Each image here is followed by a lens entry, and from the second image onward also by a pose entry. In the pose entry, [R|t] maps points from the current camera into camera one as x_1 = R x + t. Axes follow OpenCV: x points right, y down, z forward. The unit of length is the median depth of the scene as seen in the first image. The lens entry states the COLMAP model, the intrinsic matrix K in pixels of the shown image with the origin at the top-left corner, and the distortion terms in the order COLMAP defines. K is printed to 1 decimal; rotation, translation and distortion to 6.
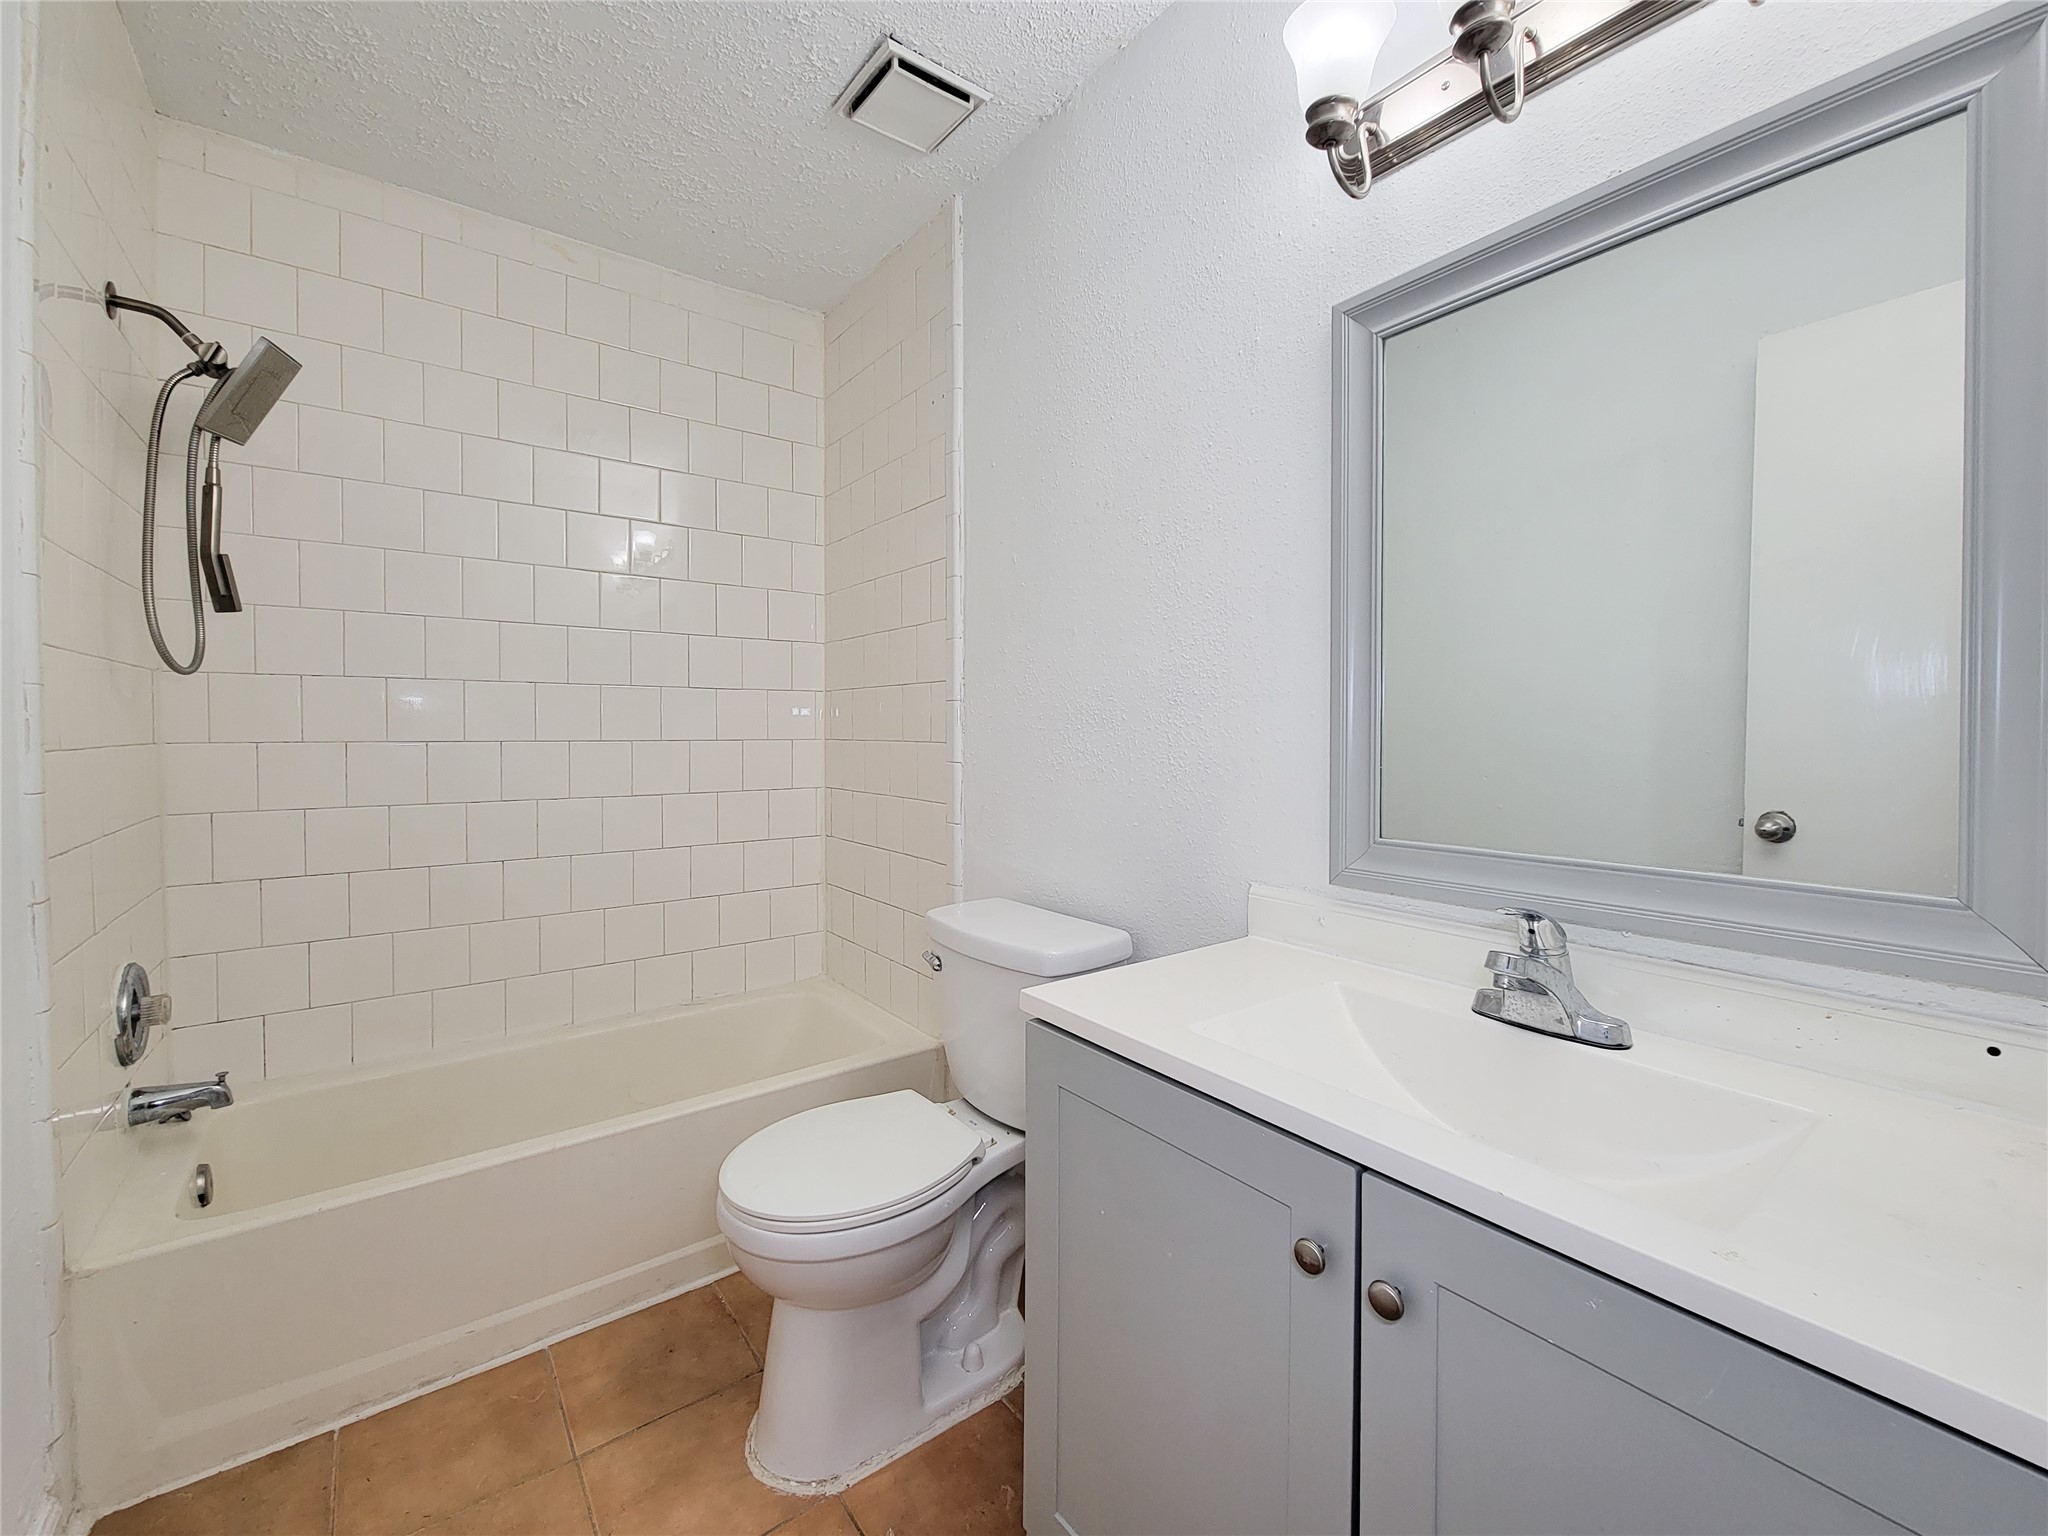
lens RADIAL K [[843.2, 0, 1026.1], [0, 843.2, 770.9], [0, 0, 1]] dist [-0.000834, -0.001092]
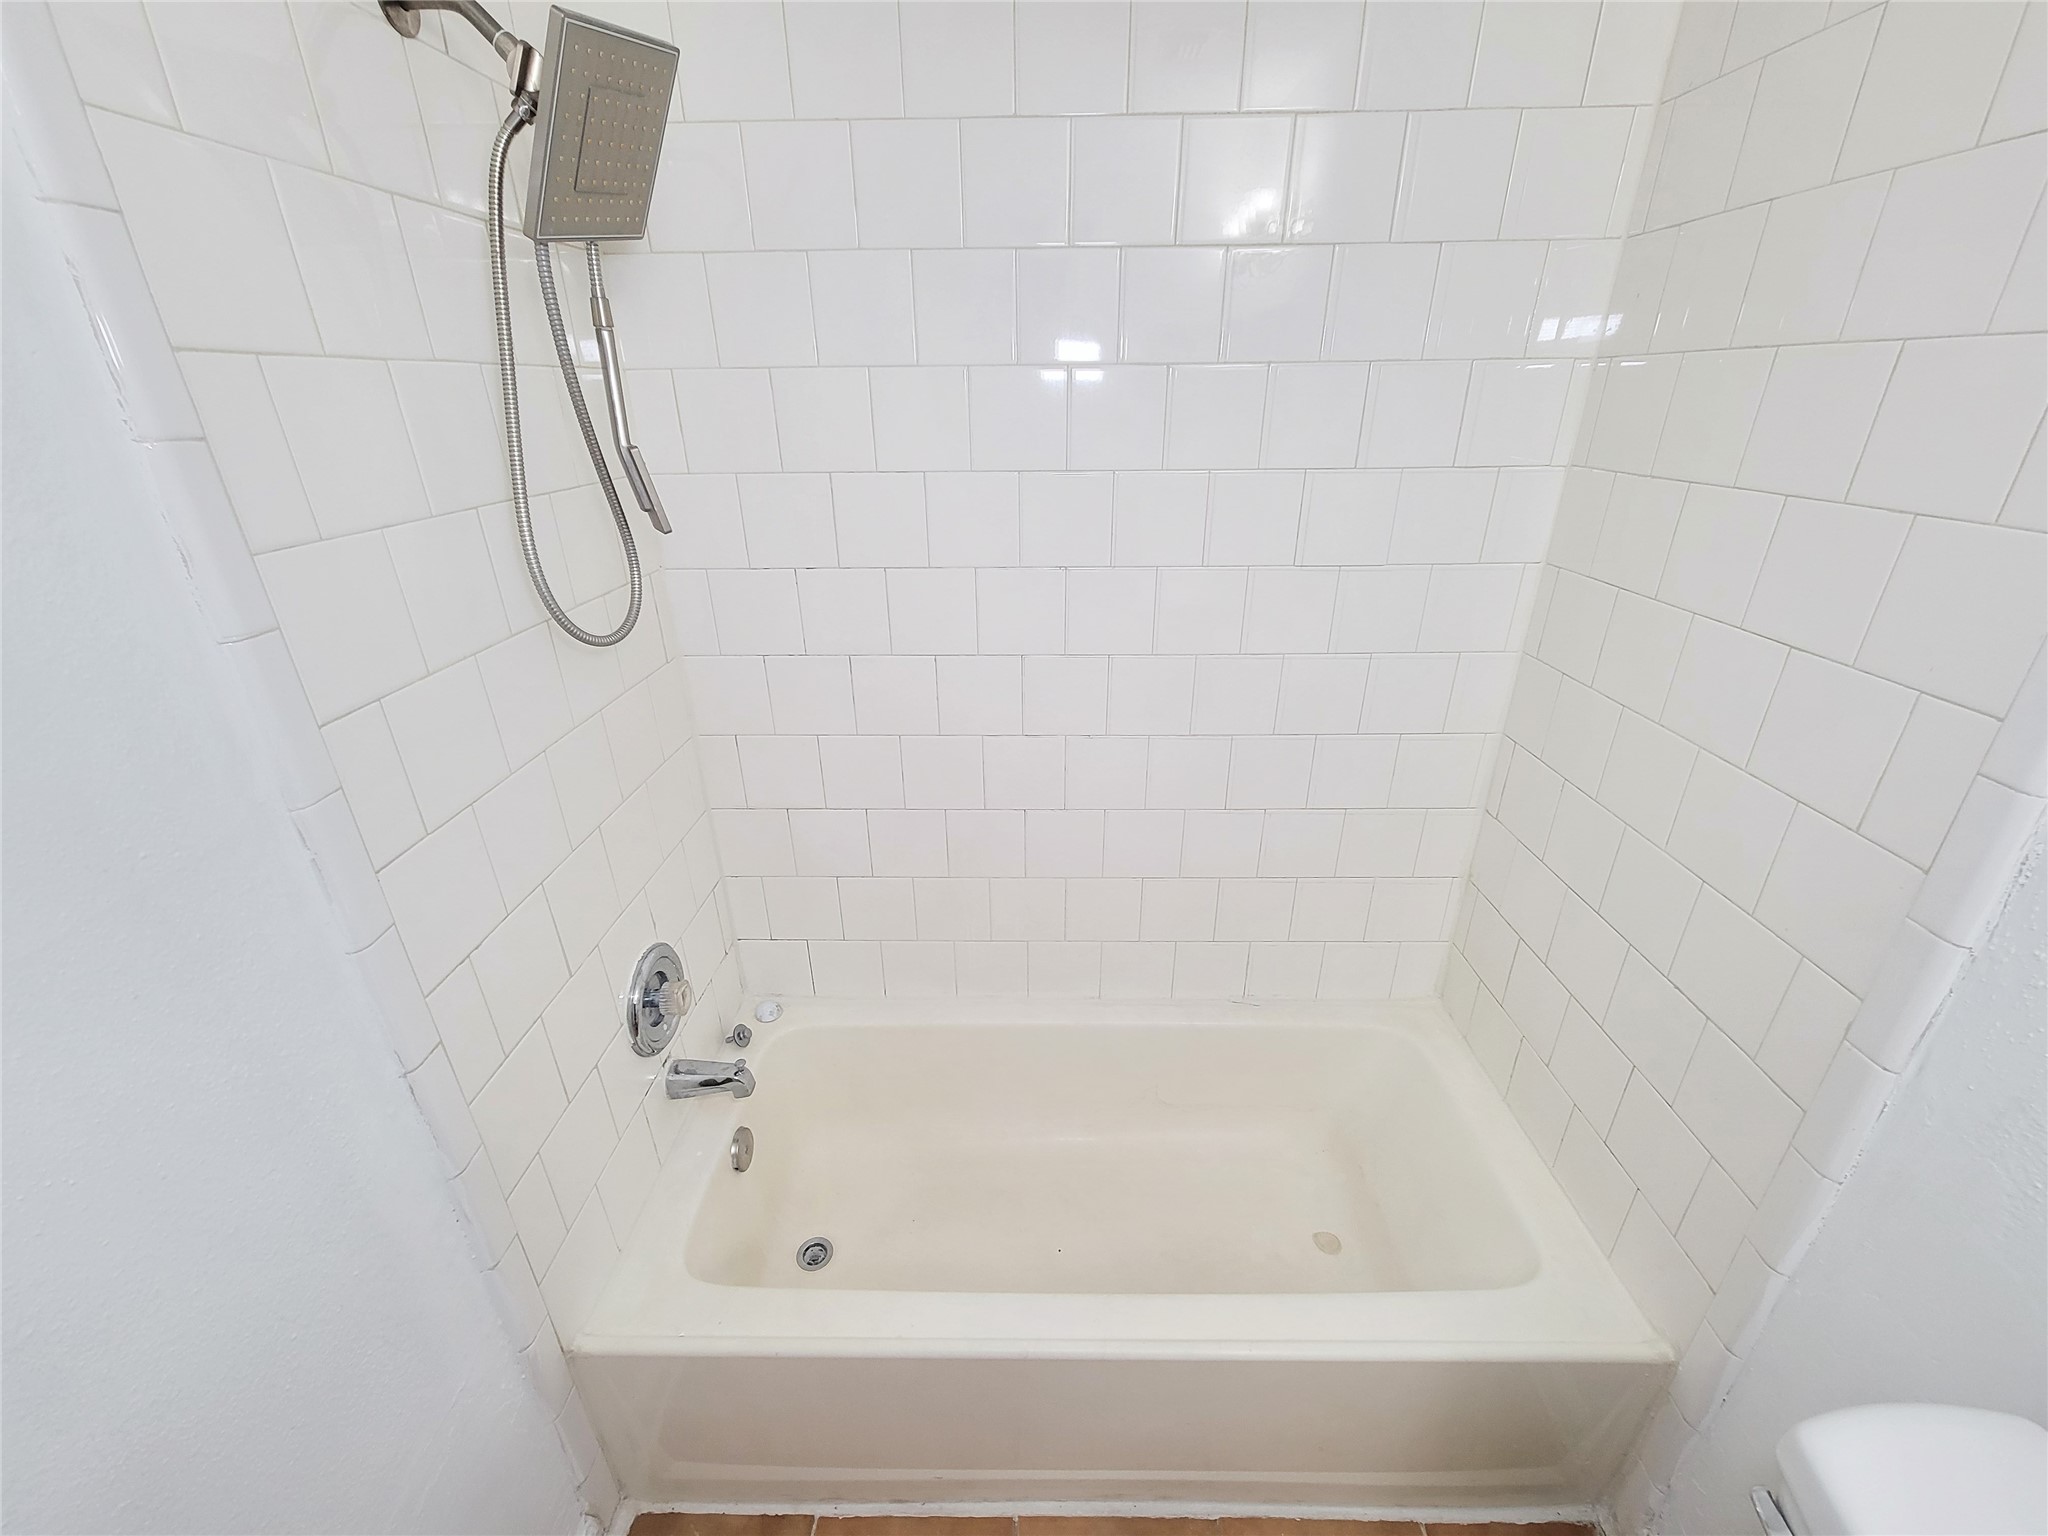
lens RADIAL K [[805.6, 0, 1058.9], [0, 805.6, 764.3], [0, 0, 1]] dist [-0.000659, -0.000163]
pose [[0.803246, 0.238542, -0.545796, -0.311767], [-0.014115, 0.923673, 0.382922, -0.295281], [0.595480, -0.299877, 0.745304, 0.714717]]
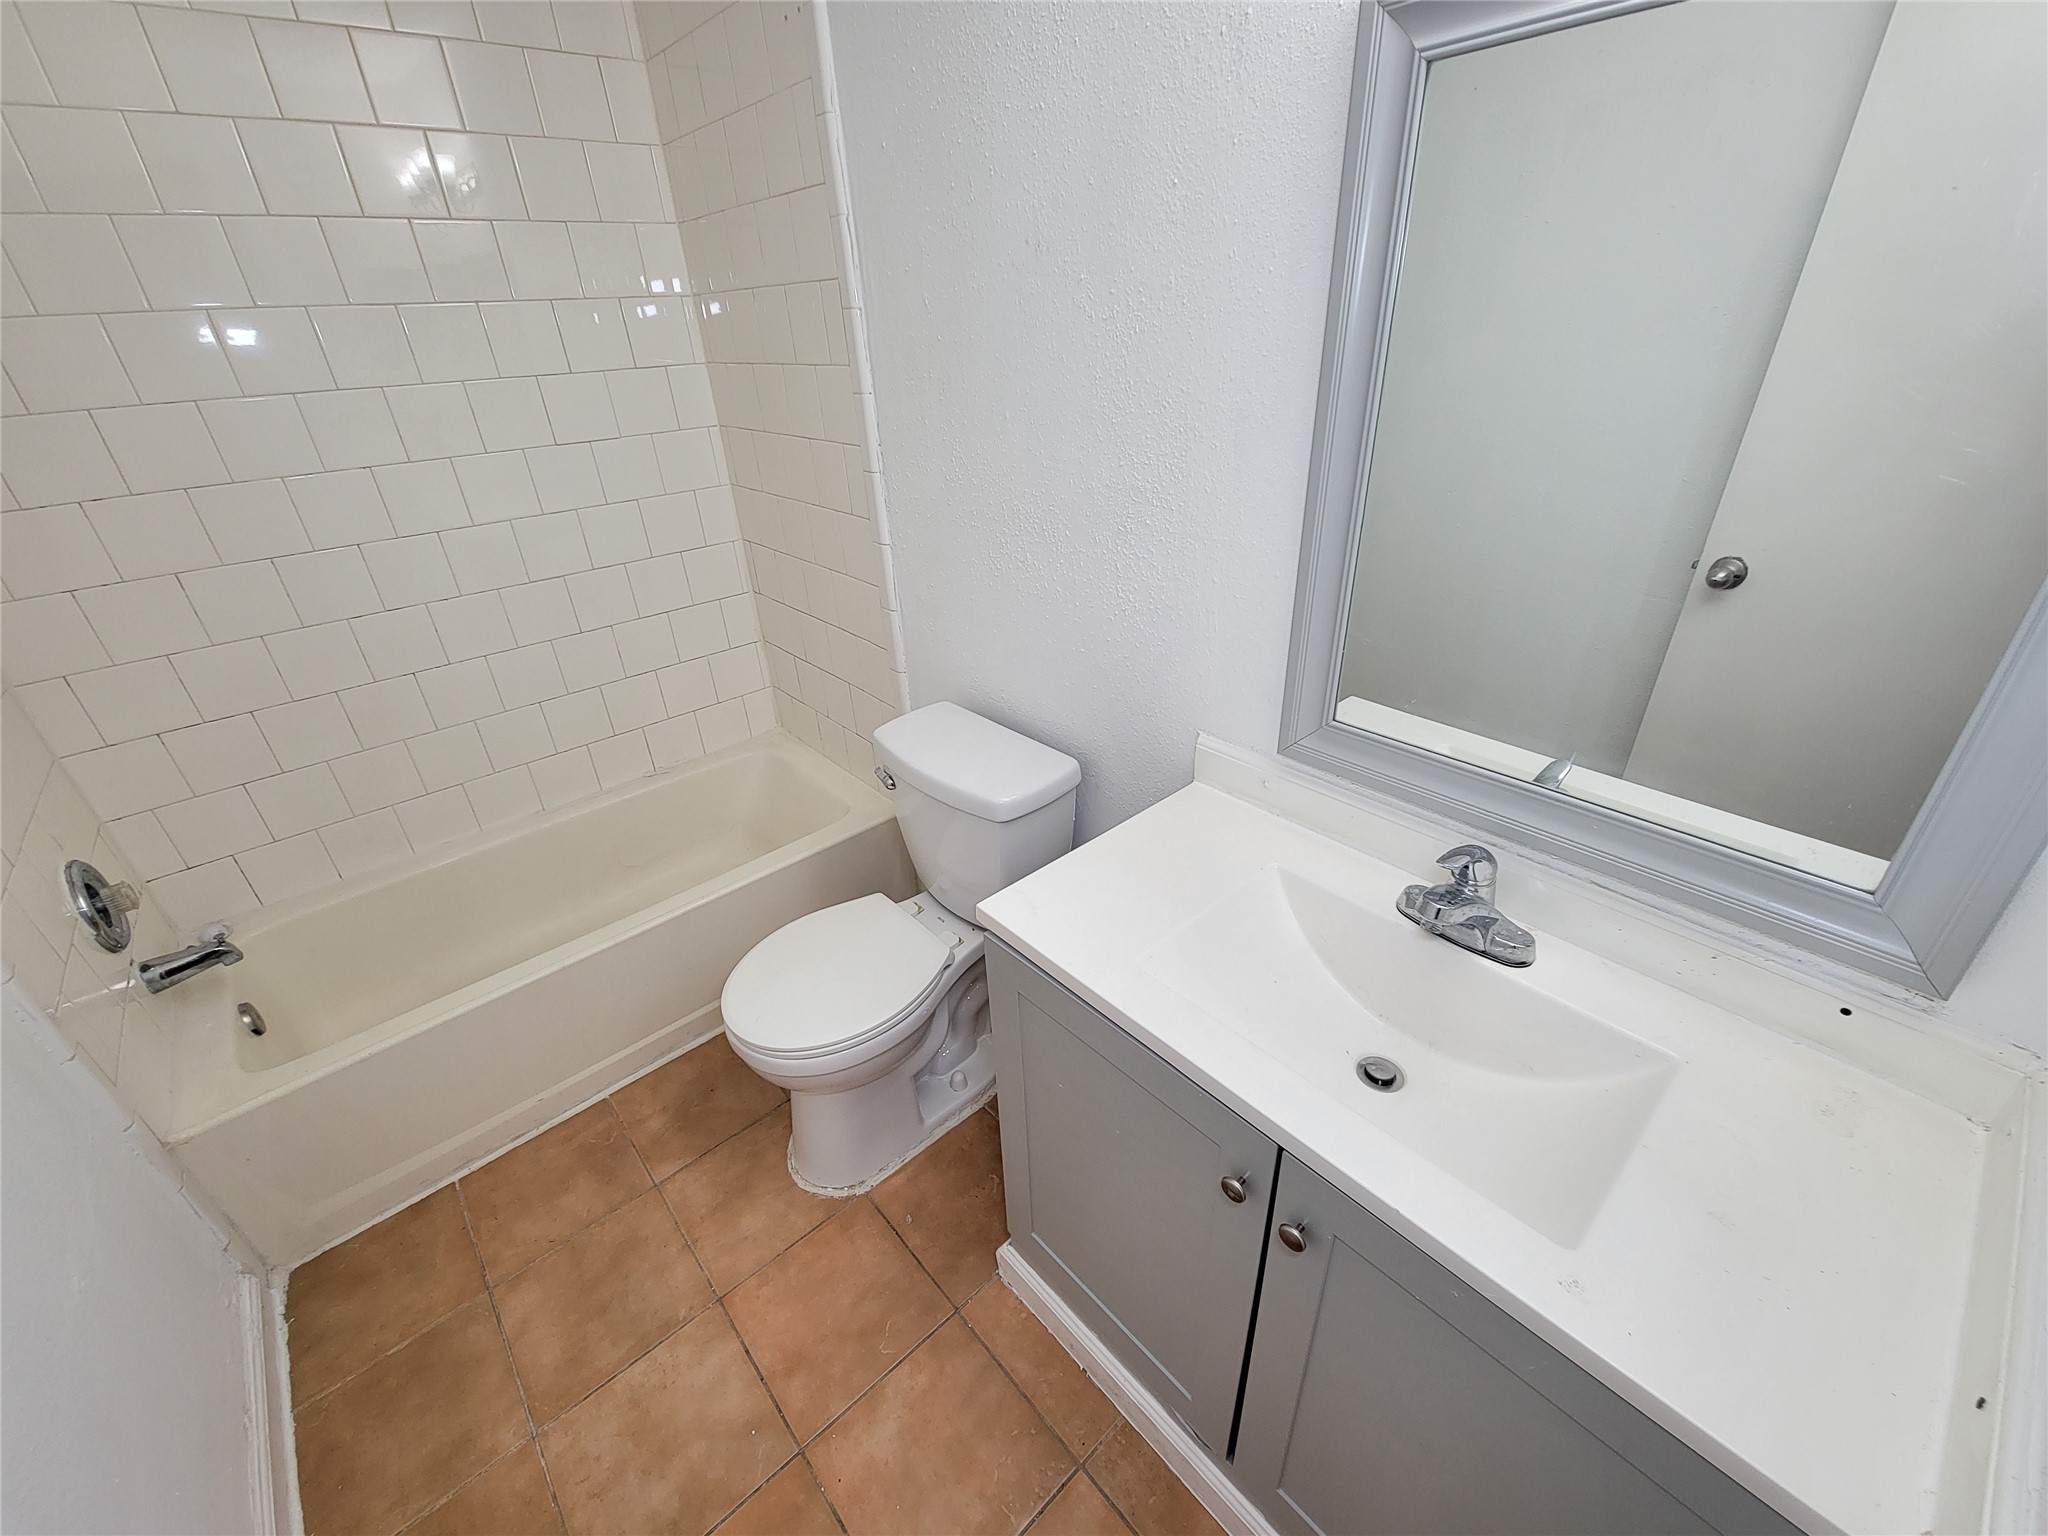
lens RADIAL K [[818.5, 0, 1023.4], [0, 818.5, 781.0], [0, 0, 1]] dist [-0.000213, -0.000390]
pose [[0.996334, -0.075073, 0.041017, 0.015943], [0.047763, 0.885941, 0.461332, -0.253351], [-0.070973, -0.457682, 0.886279, 0.126039]]
